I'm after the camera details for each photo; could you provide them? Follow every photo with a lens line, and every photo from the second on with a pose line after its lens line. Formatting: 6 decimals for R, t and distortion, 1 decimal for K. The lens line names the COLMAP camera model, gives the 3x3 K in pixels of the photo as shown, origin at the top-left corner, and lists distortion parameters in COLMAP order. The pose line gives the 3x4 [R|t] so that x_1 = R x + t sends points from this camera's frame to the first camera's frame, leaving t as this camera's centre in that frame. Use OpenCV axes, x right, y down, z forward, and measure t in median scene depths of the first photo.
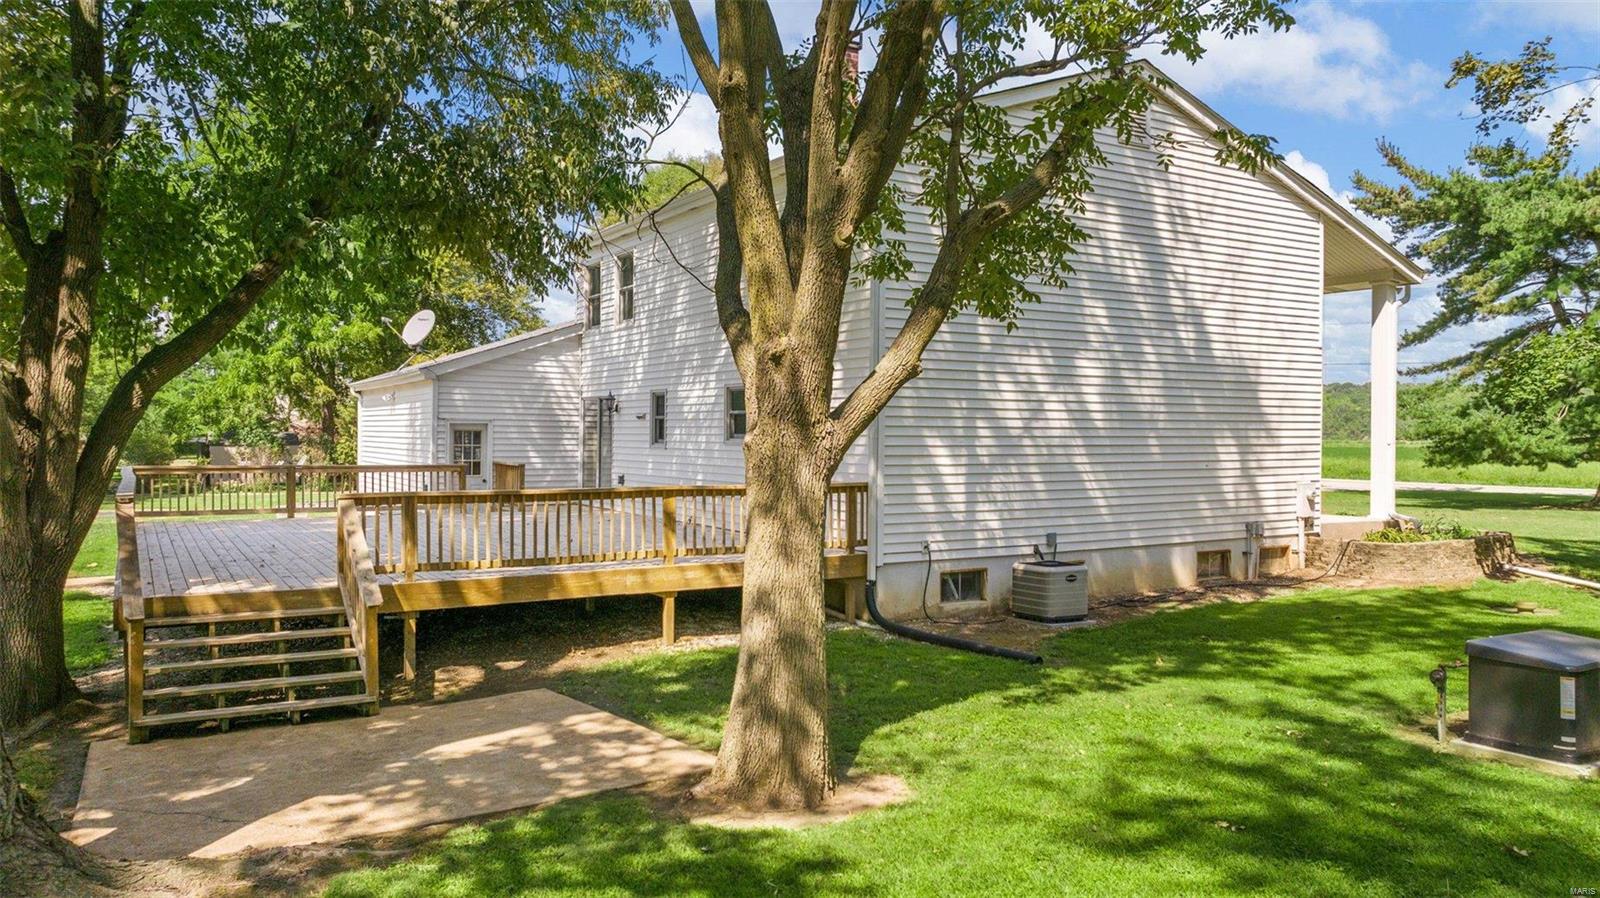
lens RADIAL K [[1135.1, 0, 805.3], [0, 1135.1, 442.8], [0, 0, 1]] dist [-0.025642, 0.004082]
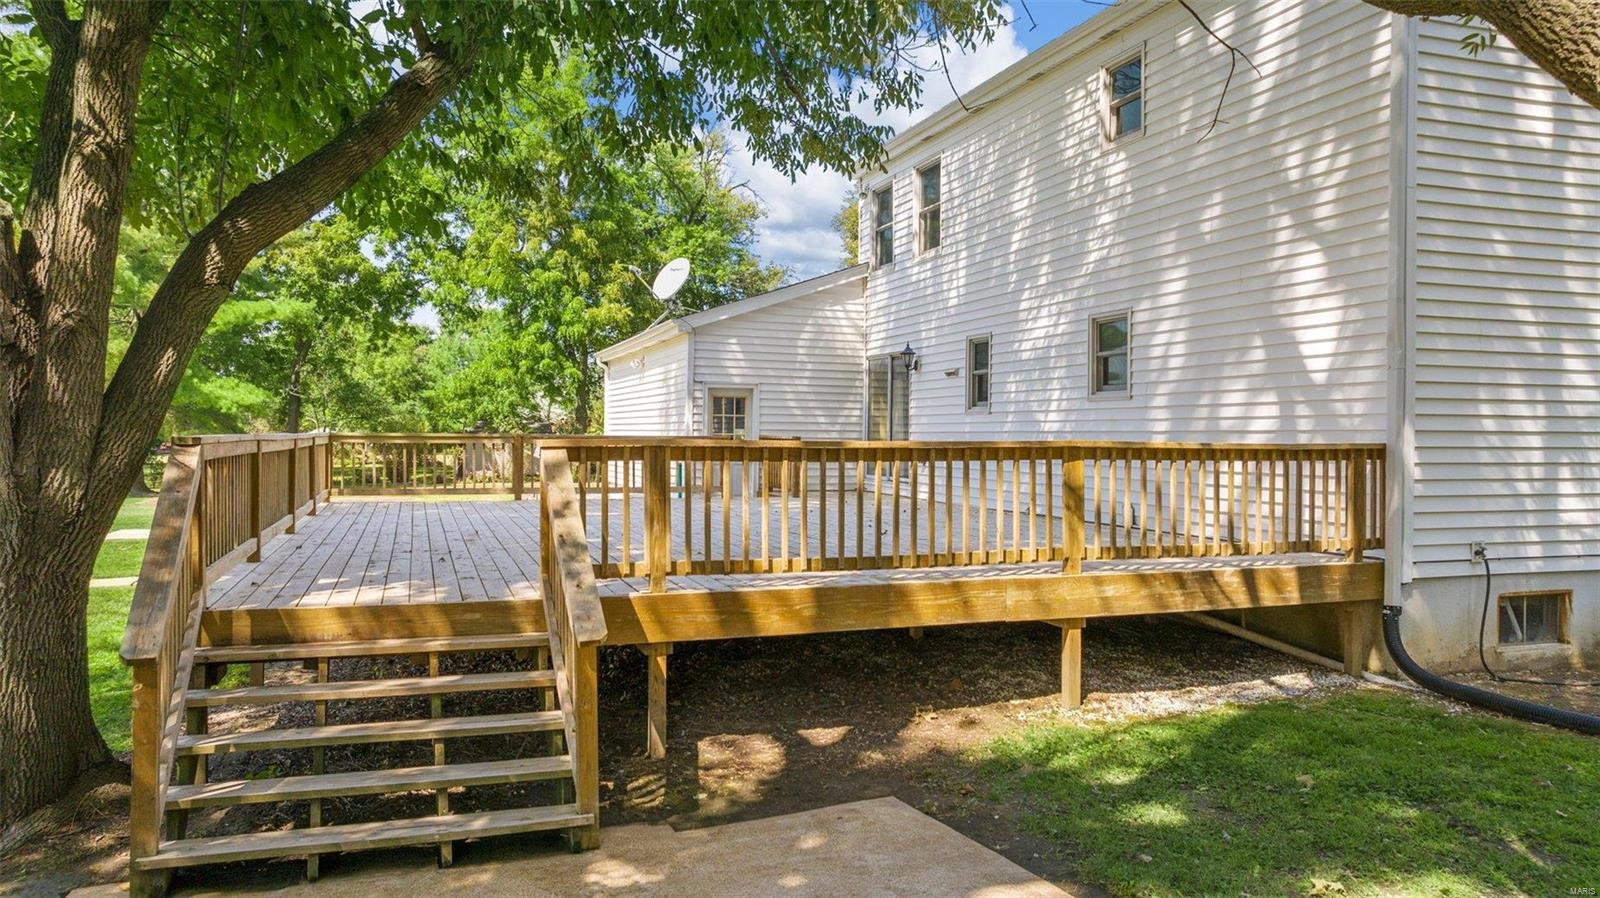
lens RADIAL K [[1124.1, 0, 804.7], [0, 1124.1, 444.1], [0, 0, 1]] dist [-0.033041, 0.022889]
pose [[0.978271, 0.002771, -0.207311, -0.139122], [-0.003176, 0.999994, -0.001620, 0.041911], [0.207305, 0.002244, 0.978274, 0.400735]]
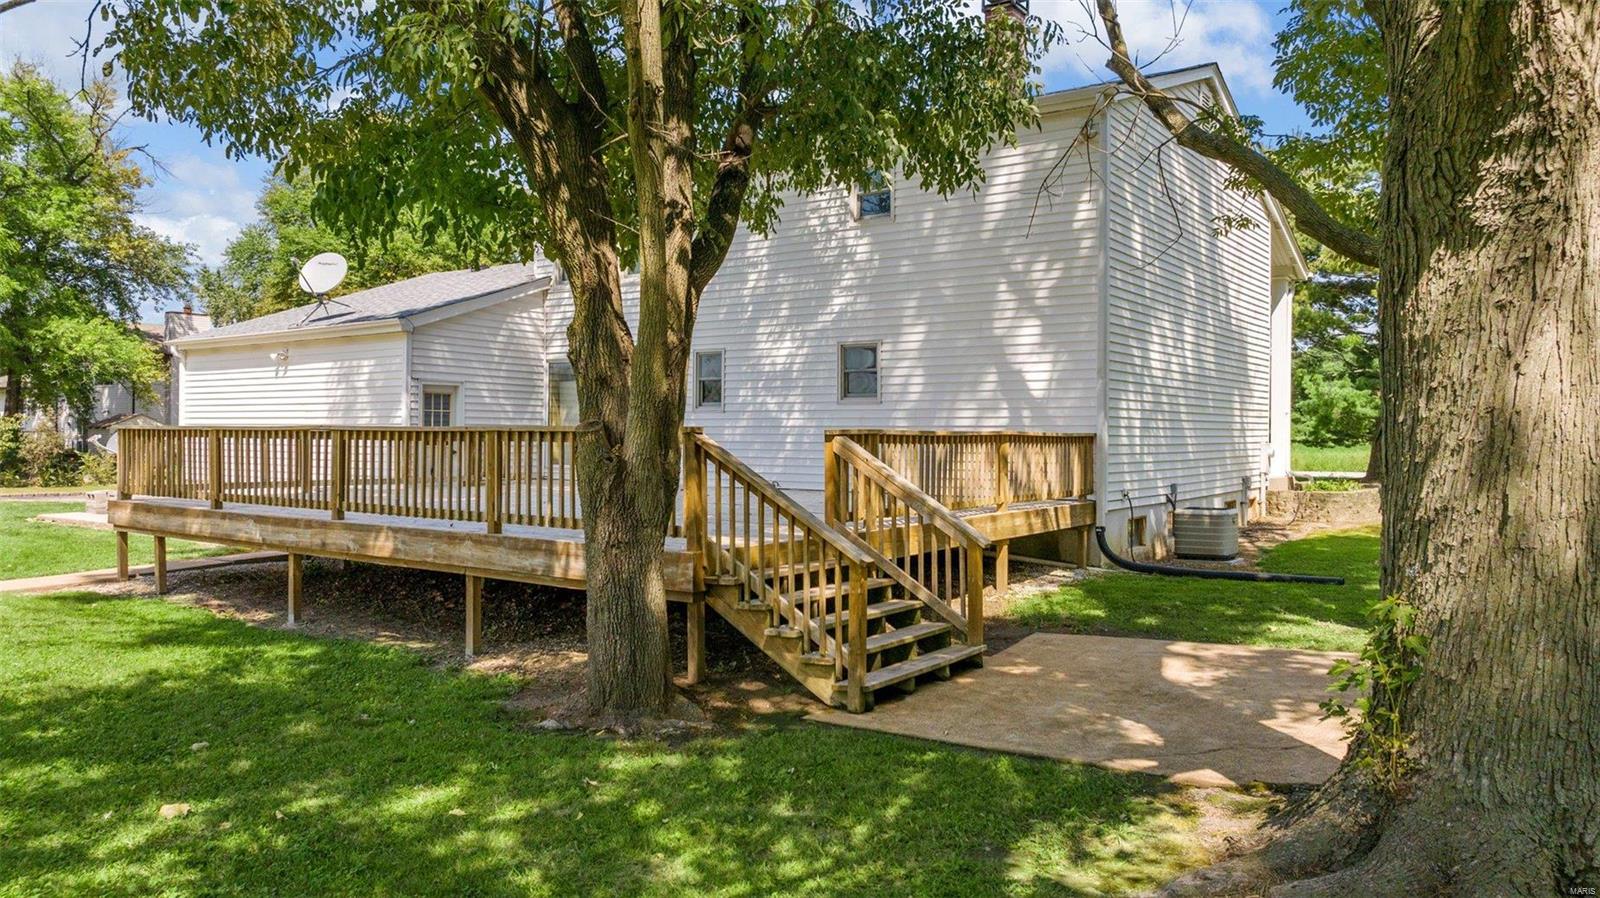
lens RADIAL K [[1124.1, 0, 804.7], [0, 1124.1, 444.1], [0, 0, 1]] dist [-0.033041, 0.022889]
pose [[0.913115, -0.001373, 0.407699, -0.690881], [0.001301, 0.999999, 0.000452, 0.049453], [-0.407699, 0.000118, 0.913116, 0.183012]]
